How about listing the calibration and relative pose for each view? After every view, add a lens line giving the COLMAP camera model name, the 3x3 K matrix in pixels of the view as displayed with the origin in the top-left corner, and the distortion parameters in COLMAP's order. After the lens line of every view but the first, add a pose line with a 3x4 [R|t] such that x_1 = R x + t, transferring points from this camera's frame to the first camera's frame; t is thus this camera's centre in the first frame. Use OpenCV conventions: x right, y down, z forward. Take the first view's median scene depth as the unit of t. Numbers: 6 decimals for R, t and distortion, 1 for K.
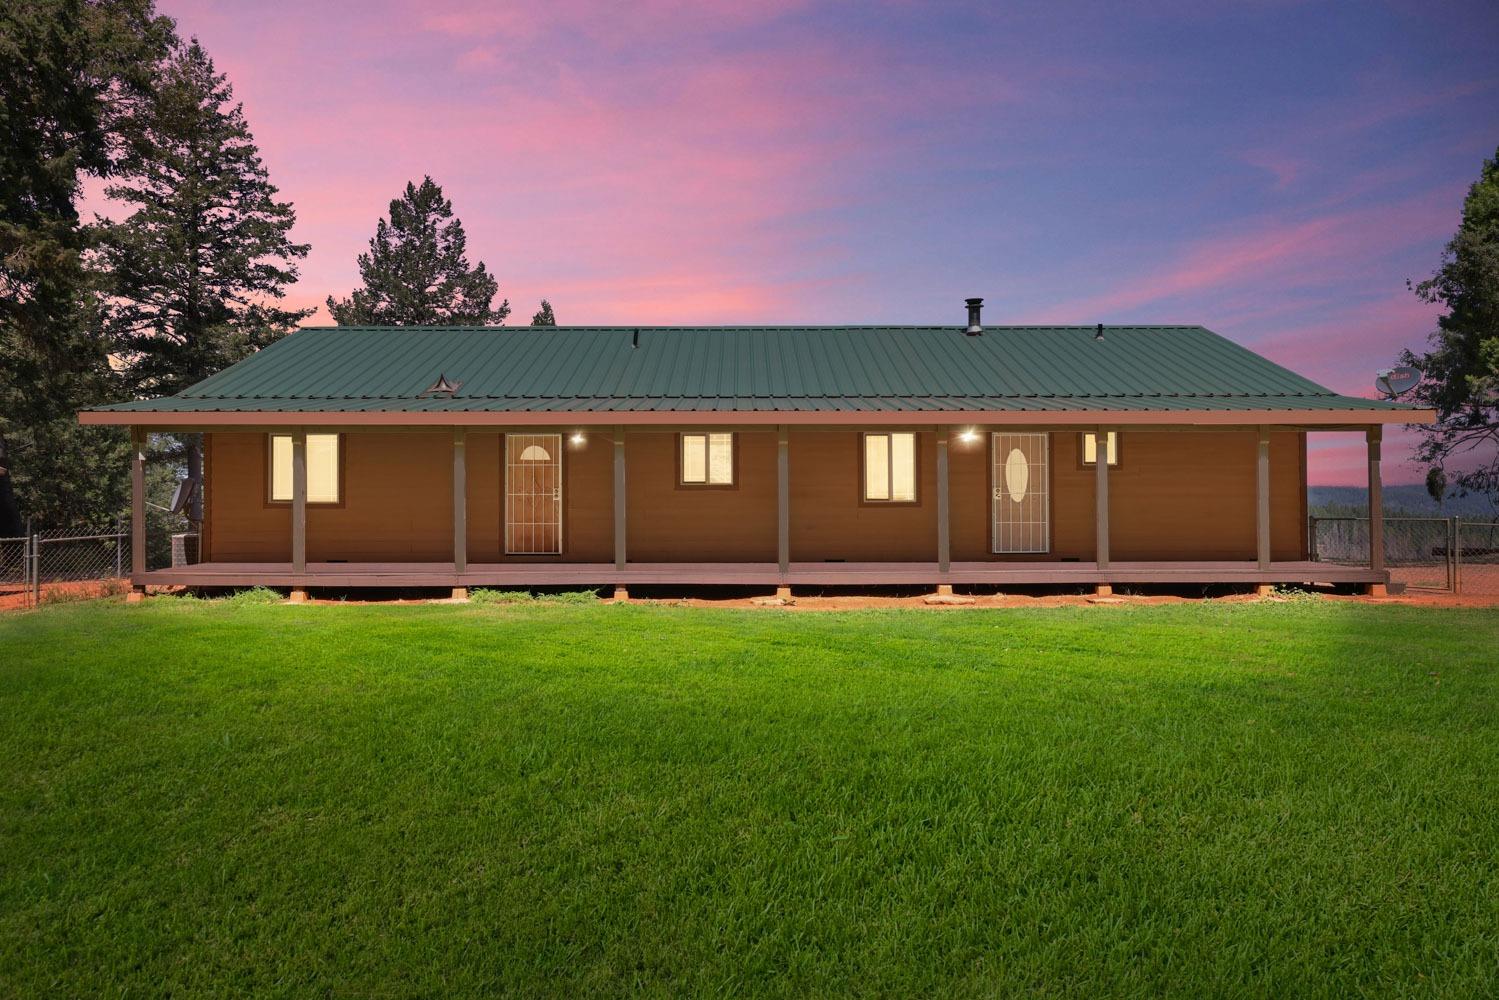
lens RADIAL K [[936.2, 0, 750.6], [0, 936.2, 493.8], [0, 0, 1]] dist [-0.001232, 0.001819]
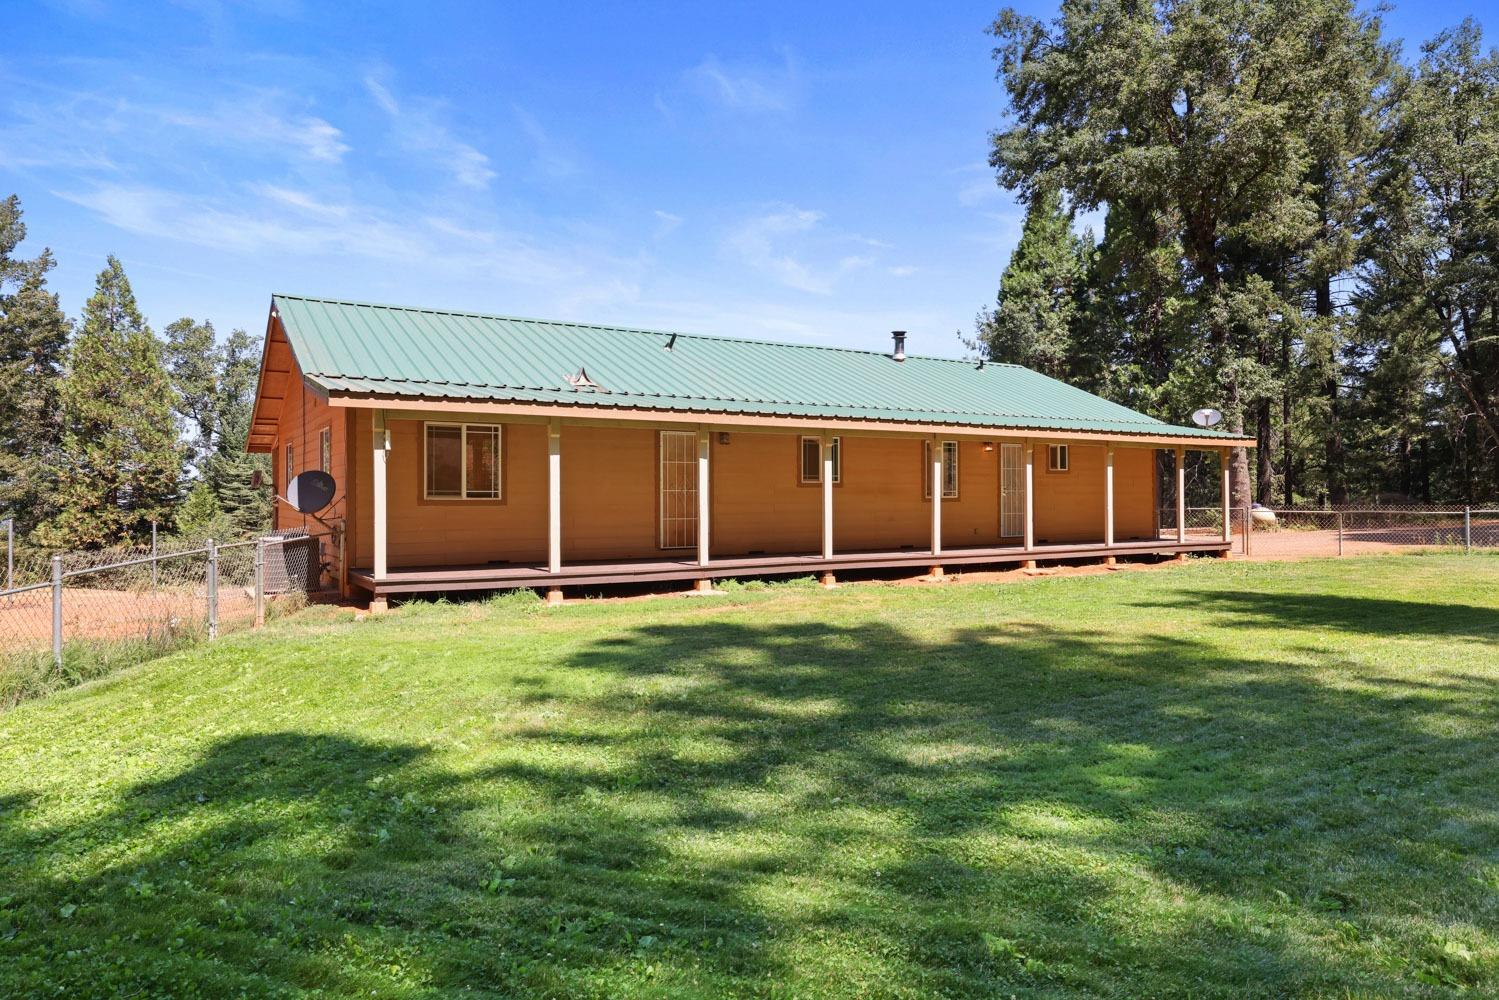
lens RADIAL K [[936.2, 0, 748.7], [0, 936.2, 489.3], [0, 0, 1]] dist [-0.001232, 0.001819]
pose [[0.864503, 0.002910, 0.502619, -0.690731], [0.003183, 0.999931, -0.011264, 0.011118], [-0.502617, 0.011338, 0.864435, 0.072388]]
